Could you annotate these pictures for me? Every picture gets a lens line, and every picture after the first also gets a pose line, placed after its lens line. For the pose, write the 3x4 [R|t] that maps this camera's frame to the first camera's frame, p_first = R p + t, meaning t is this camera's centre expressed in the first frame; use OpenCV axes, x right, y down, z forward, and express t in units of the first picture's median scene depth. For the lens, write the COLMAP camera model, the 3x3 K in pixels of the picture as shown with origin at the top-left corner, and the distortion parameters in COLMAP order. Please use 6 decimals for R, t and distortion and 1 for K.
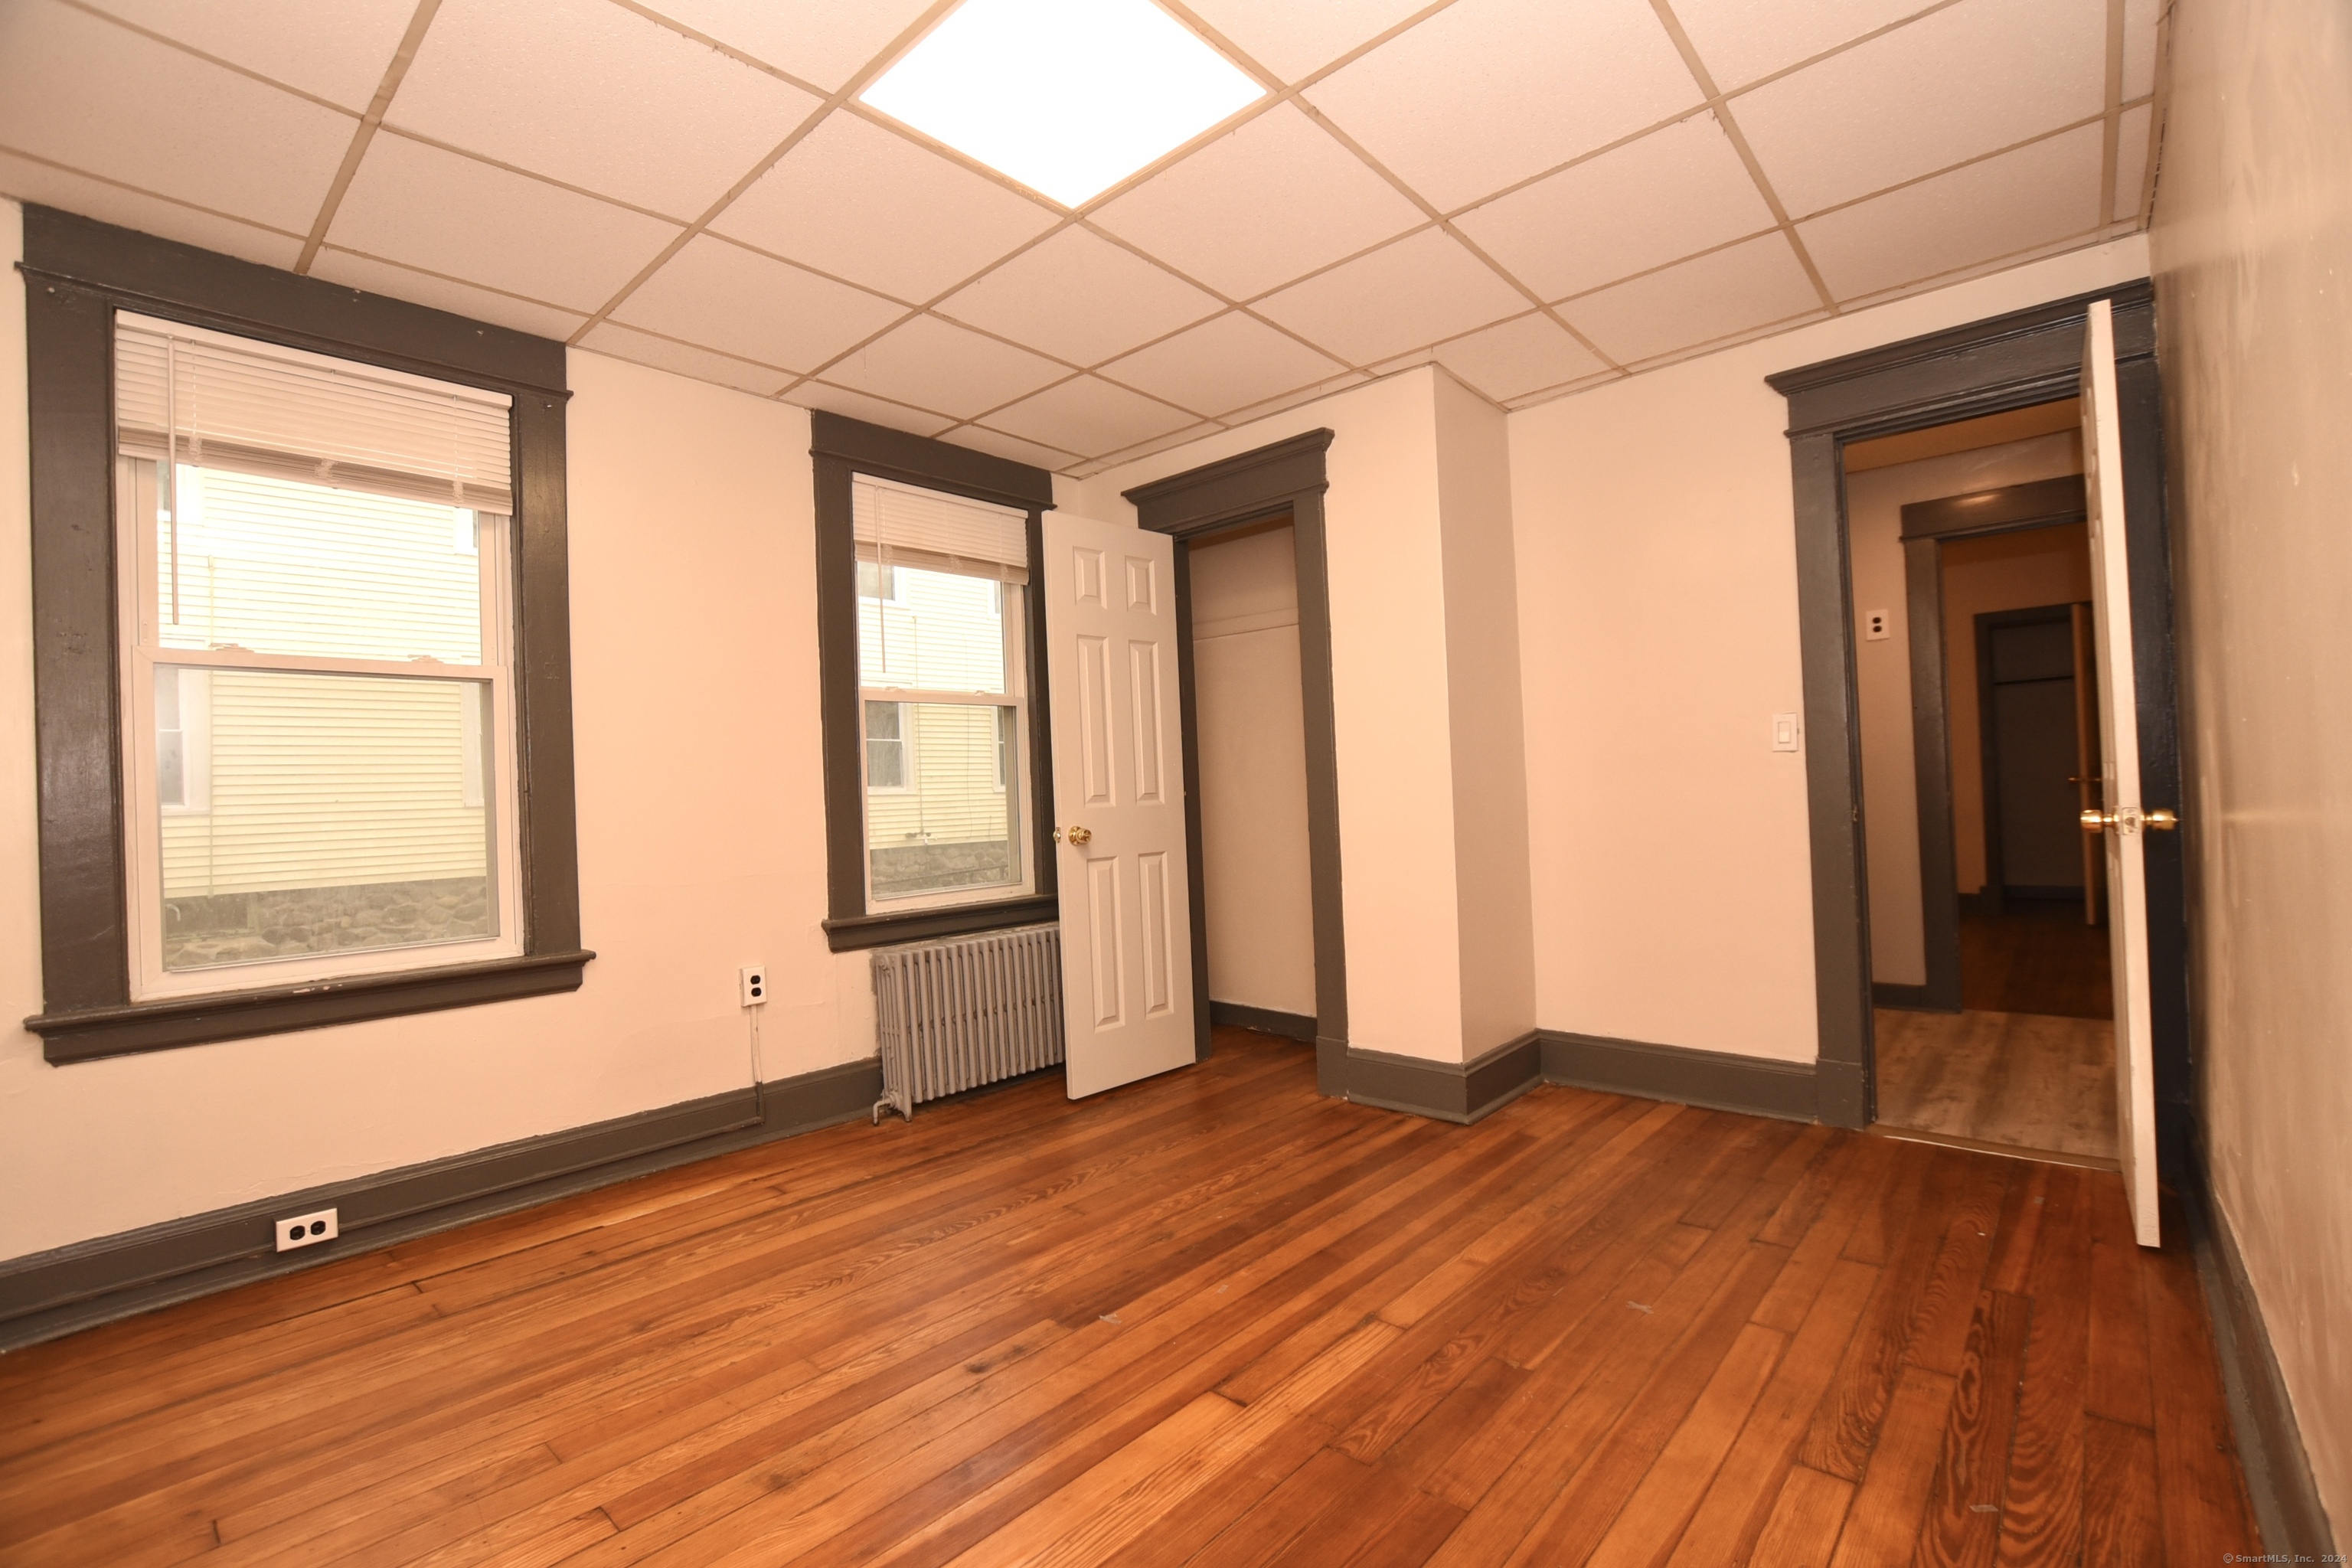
lens RADIAL K [[1051.7, 0, 1172.4], [0, 1051.7, 789.1], [0, 0, 1]] dist [-0.035810, 0.005727]
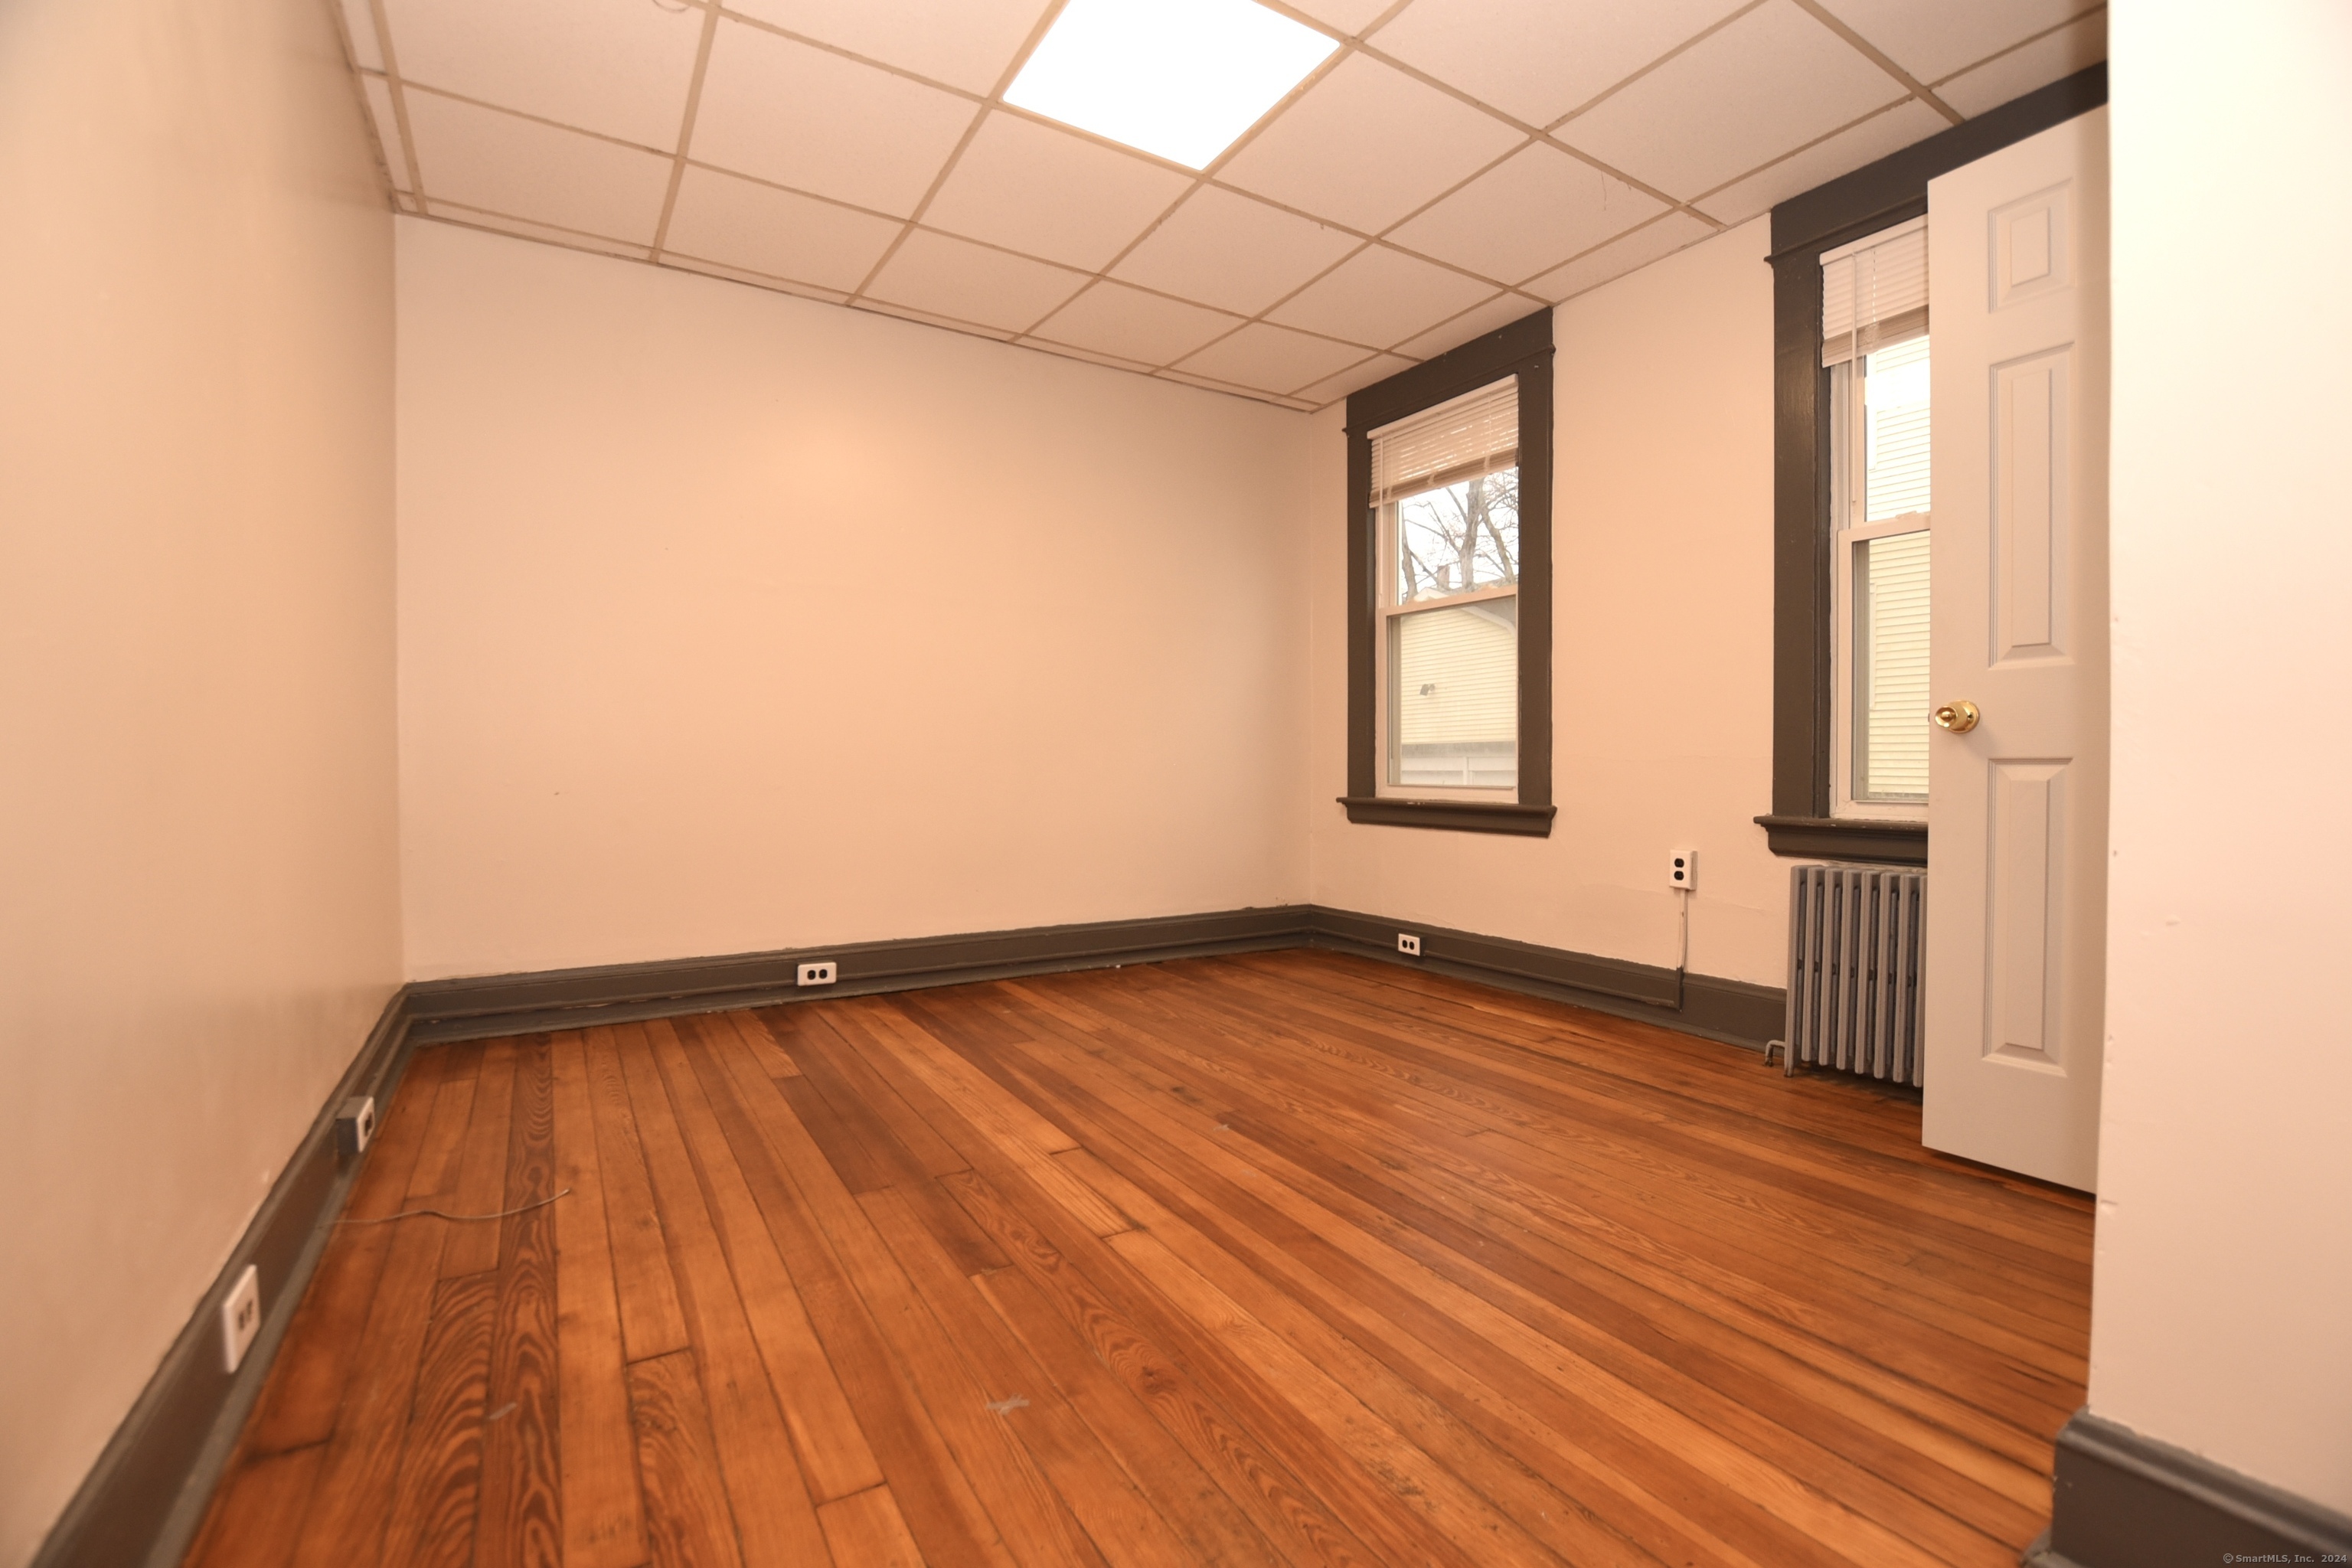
lens RADIAL K [[1051.7, 0, 1172.4], [0, 1051.7, 789.1], [0, 0, 1]] dist [-0.035810, 0.005727]
pose [[-0.293880, 0.064430, -0.953668, 1.040178], [0.018883, 0.997922, 0.061600, 0.070928], [0.955656, 0.000095, -0.294486, 1.311913]]
